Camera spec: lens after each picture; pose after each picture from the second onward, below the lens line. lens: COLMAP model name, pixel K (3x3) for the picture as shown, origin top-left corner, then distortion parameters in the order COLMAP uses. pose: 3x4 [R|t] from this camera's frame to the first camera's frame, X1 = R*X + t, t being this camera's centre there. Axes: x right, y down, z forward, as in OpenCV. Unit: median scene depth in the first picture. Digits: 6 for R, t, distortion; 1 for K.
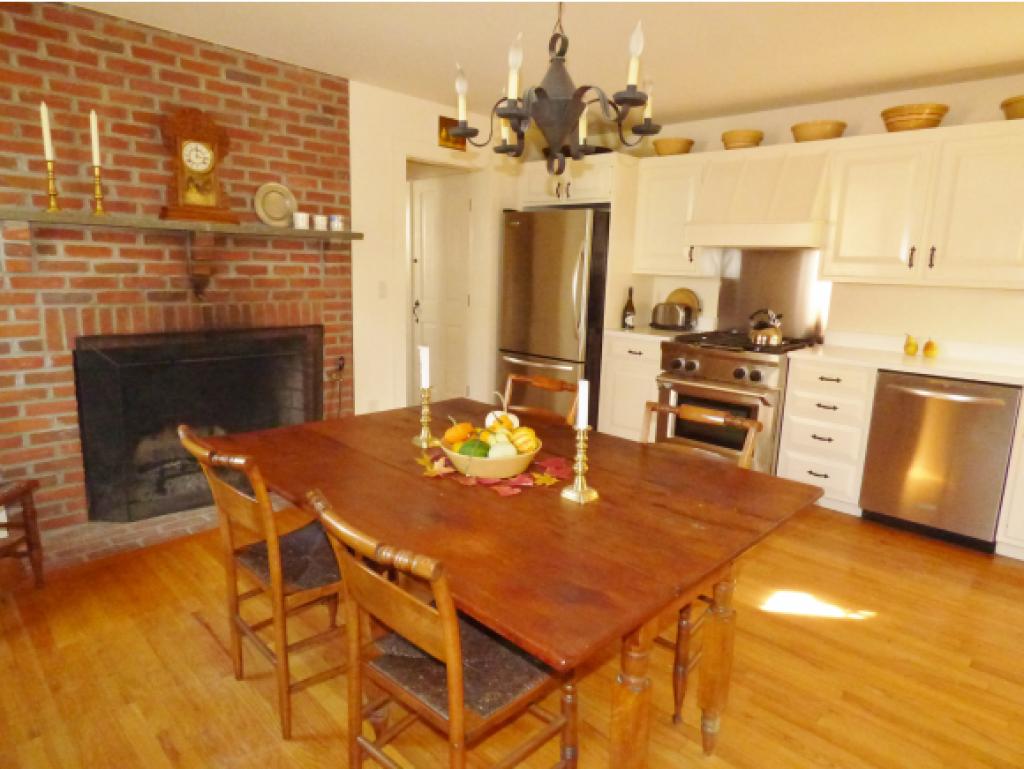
lens RADIAL K [[616.7, 0, 515.3], [0, 616.7, 382.4], [0, 0, 1]] dist [-0.005972, 0.000598]
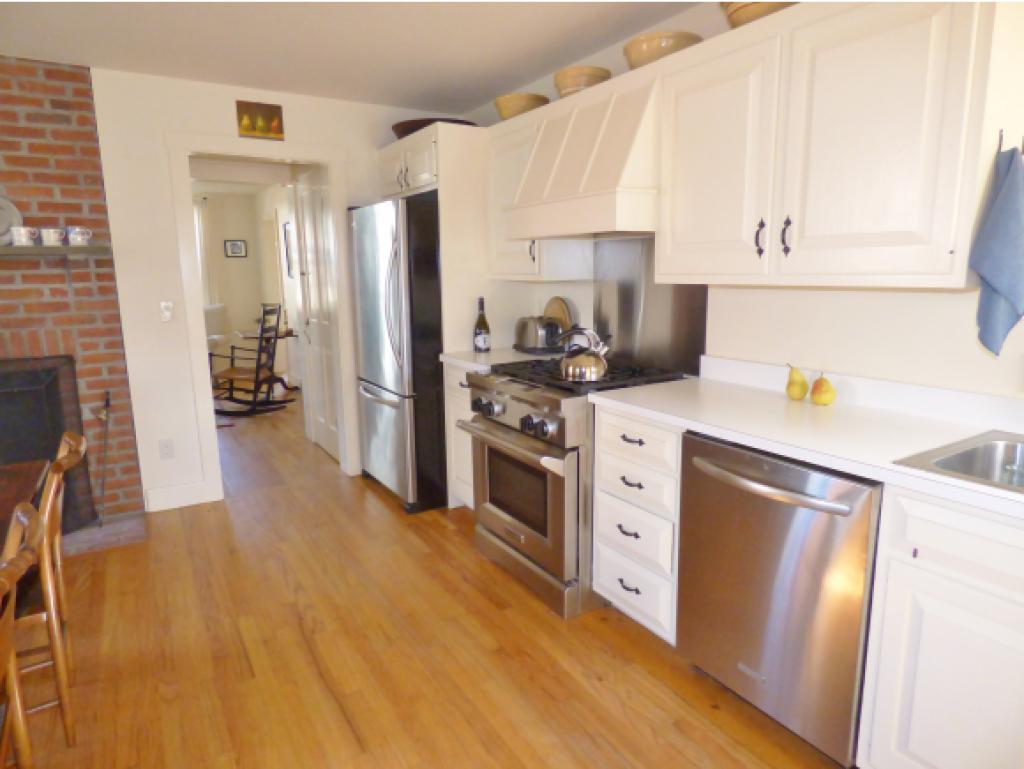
lens RADIAL K [[612.3, 0, 512.0], [0, 612.3, 384.5], [0, 0, 1]] dist [-0.014798, 0.001439]
pose [[0.967882, 0.004610, -0.251362, 0.526804], [-0.005823, 0.999975, -0.004084, -0.055563], [0.251337, 0.005417, 0.967885, 0.352147]]
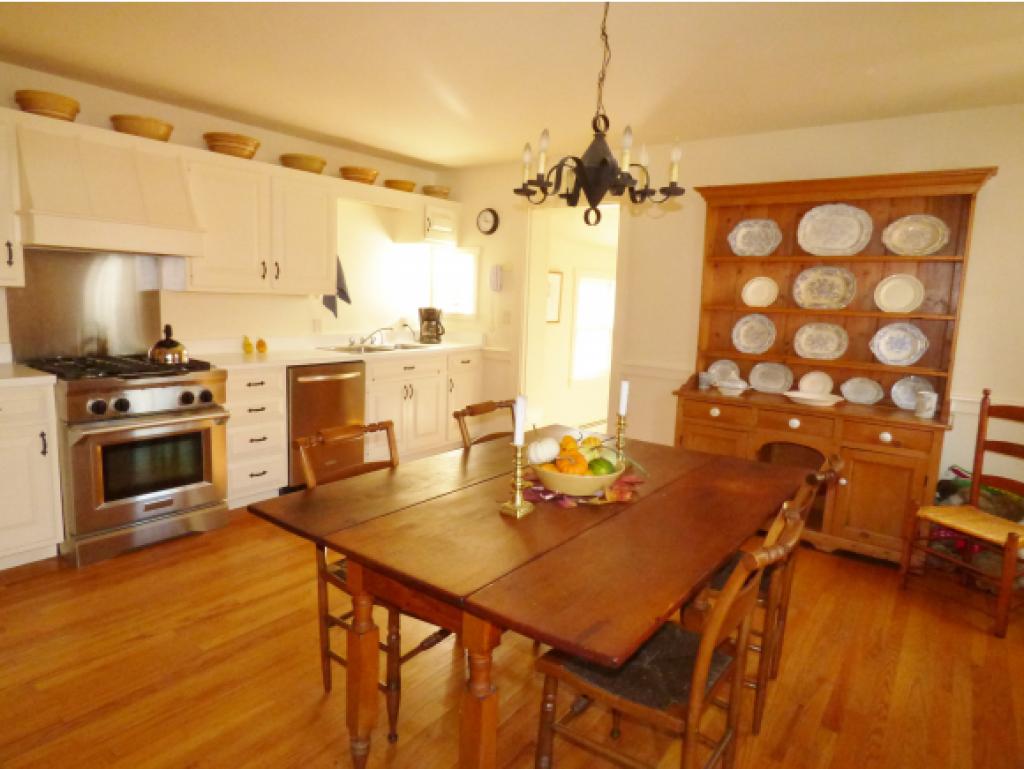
lens RADIAL K [[616.7, 0, 515.3], [0, 616.7, 382.4], [0, 0, 1]] dist [-0.005972, 0.000598]
pose [[-0.131976, -0.169089, 0.976725, -0.566351], [0.143510, 0.971703, 0.187611, -0.137647], [-0.980809, 0.164930, -0.103976, 0.644538]]
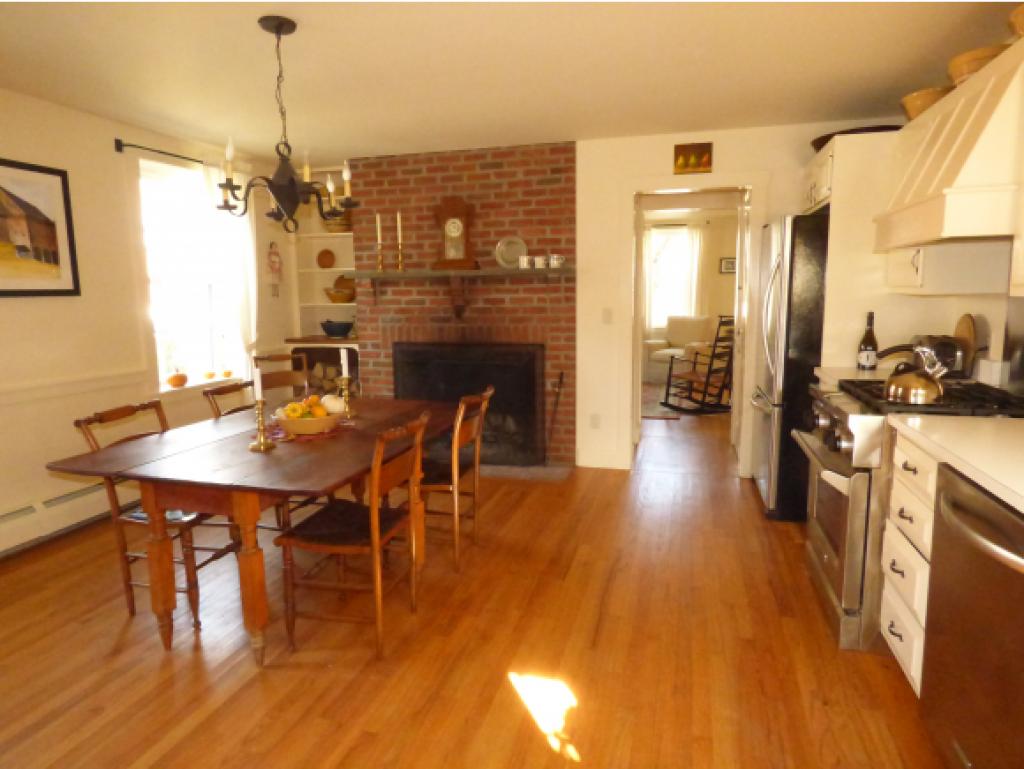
lens RADIAL K [[616.7, 0, 515.3], [0, 616.7, 382.4], [0, 0, 1]] dist [-0.005972, 0.000598]
pose [[0.472799, 0.090242, -0.876537, 0.796021], [-0.136687, 0.990212, 0.028217, -0.046626], [0.870505, 0.106470, 0.480506, 0.386335]]
